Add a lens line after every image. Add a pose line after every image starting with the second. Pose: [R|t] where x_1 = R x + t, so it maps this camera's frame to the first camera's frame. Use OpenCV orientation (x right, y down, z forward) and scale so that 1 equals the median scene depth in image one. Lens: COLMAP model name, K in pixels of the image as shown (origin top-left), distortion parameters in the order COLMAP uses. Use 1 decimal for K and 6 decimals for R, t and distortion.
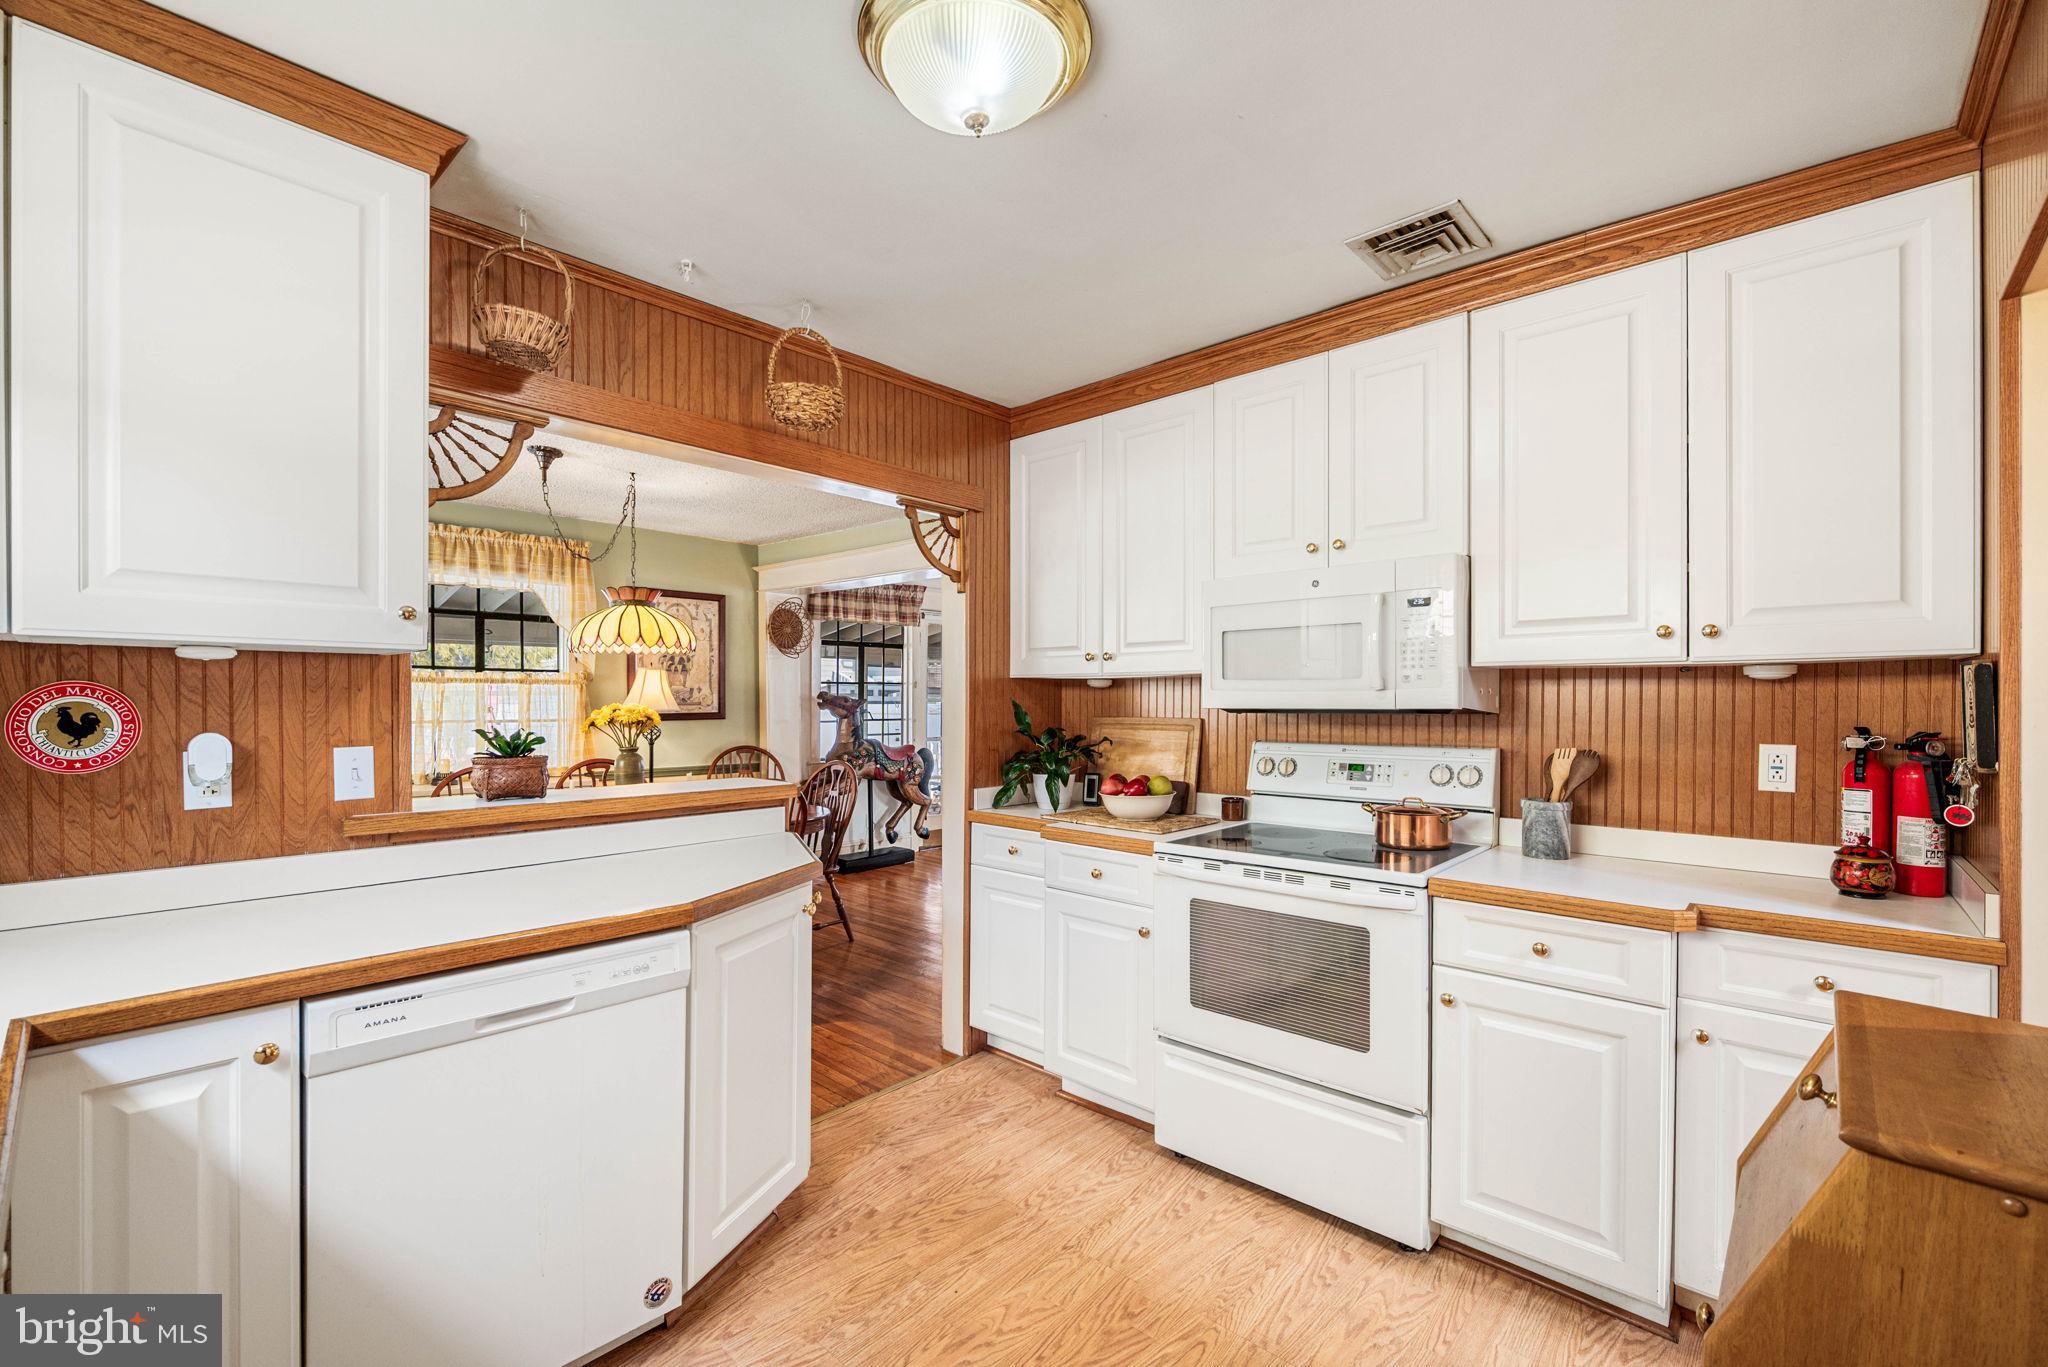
lens RADIAL K [[876.9, 0, 1019.2], [0, 876.9, 701.7], [0, 0, 1]] dist [0.000194, 0.000200]
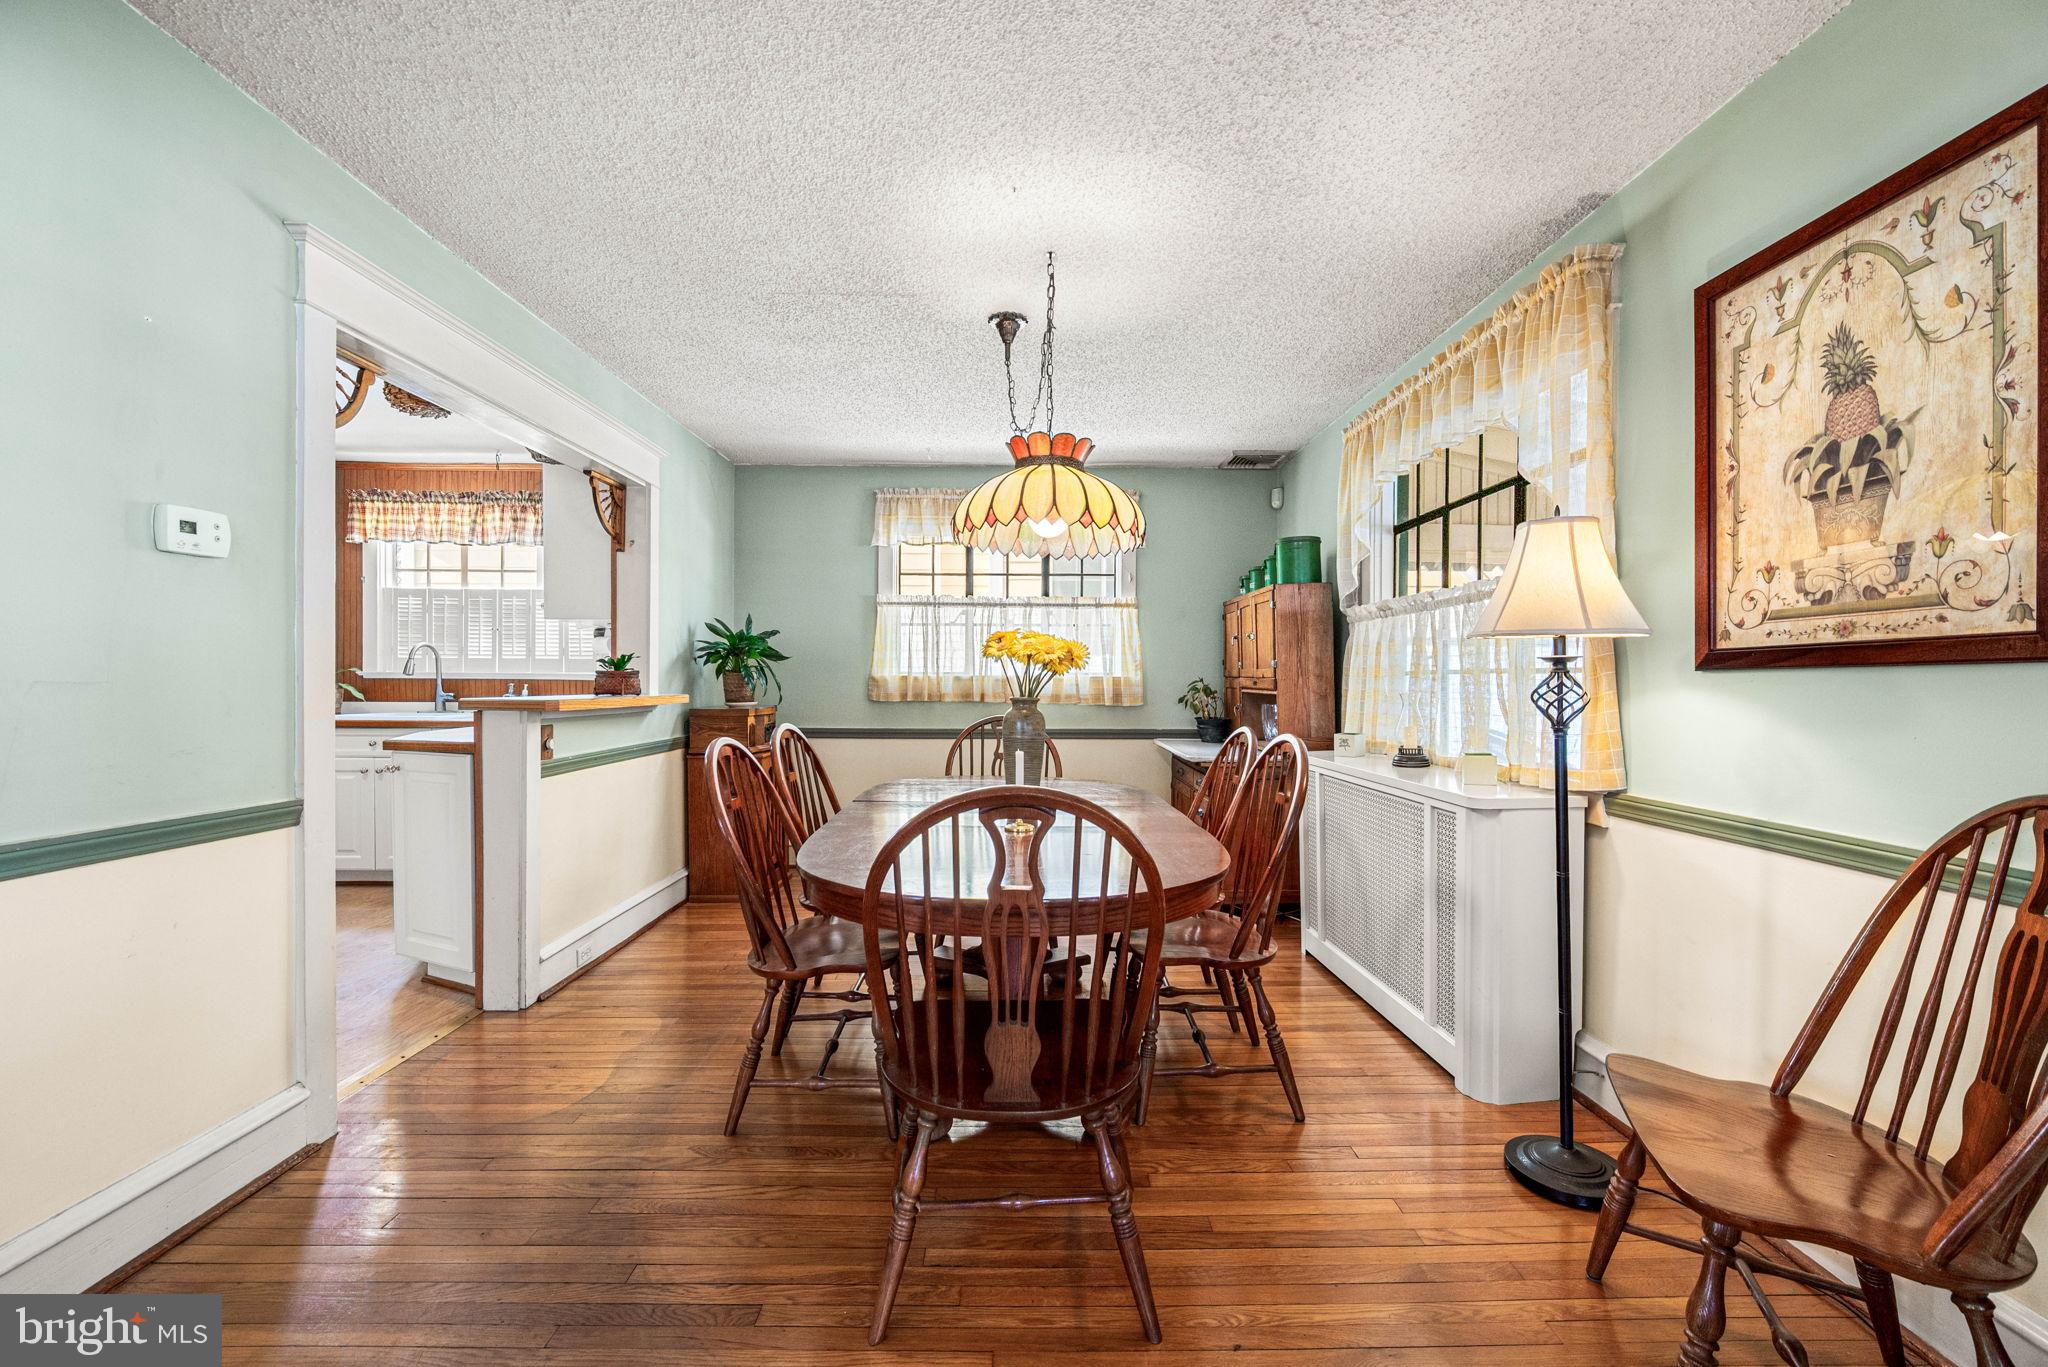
lens RADIAL K [[810.3, 0, 1025.5], [0, 810.3, 685.3], [0, 0, 1]] dist [-0.002415, -0.000591]
pose [[-0.721566, -0.005888, -0.692321, -0.038417], [-0.010260, 0.999945, 0.002190, 0.048581], [0.692270, 0.008683, -0.721586, 1.678210]]
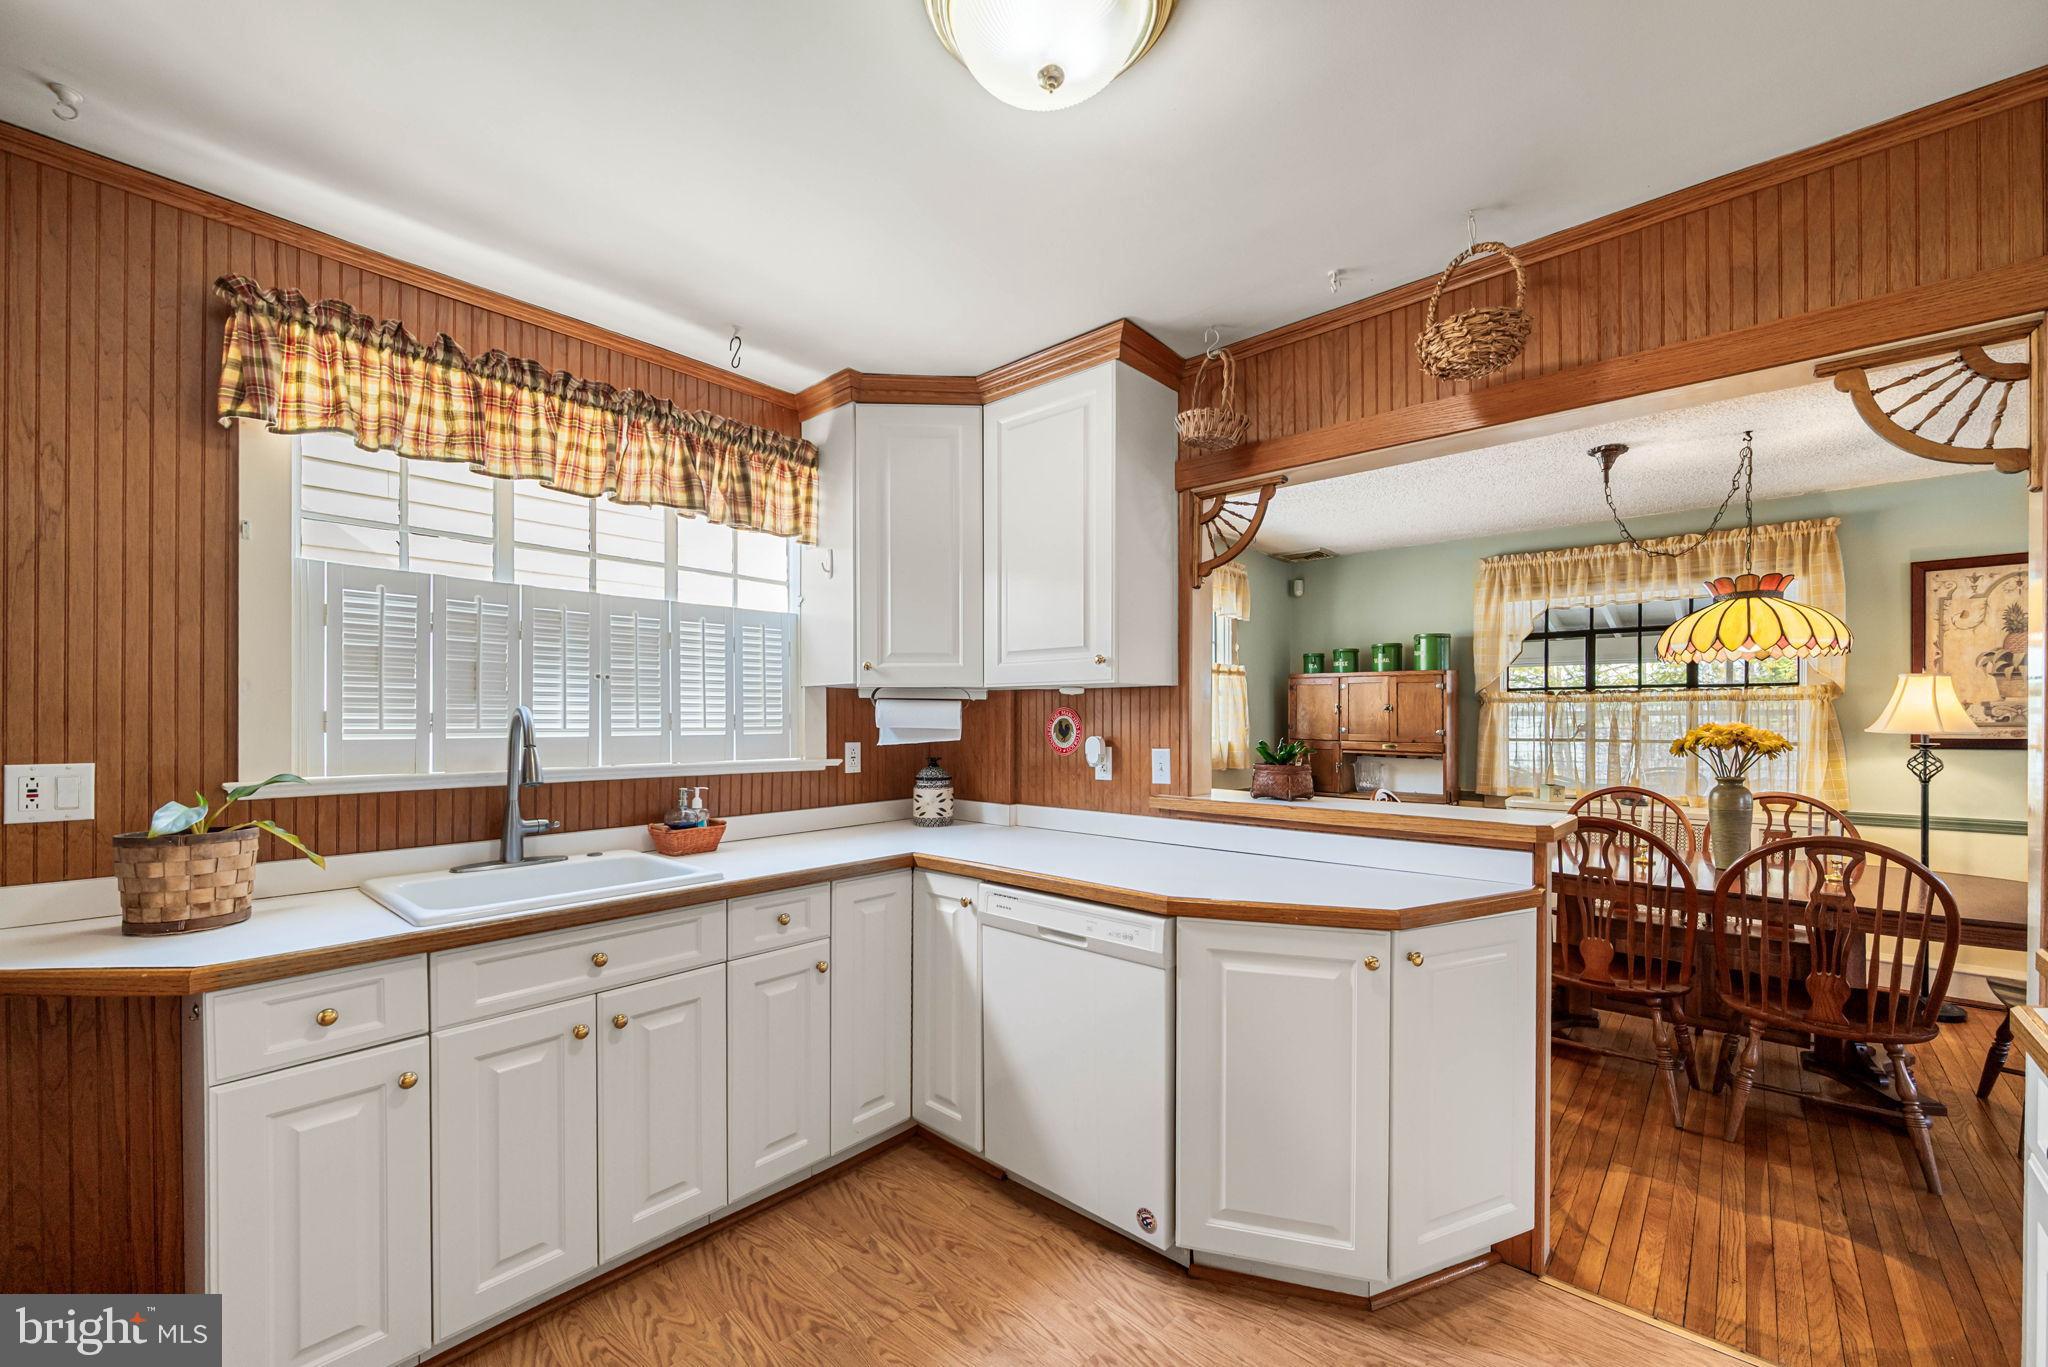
lens RADIAL K [[810.3, 0, 1015.8], [0, 810.3, 711.9], [0, 0, 1]] dist [-0.002415, -0.000591]
pose [[0.018606, -0.012653, -0.999747, 0.332678], [-0.002966, 0.999915, -0.012710, 0.004186], [0.999823, 0.003201, 0.018567, 0.396526]]
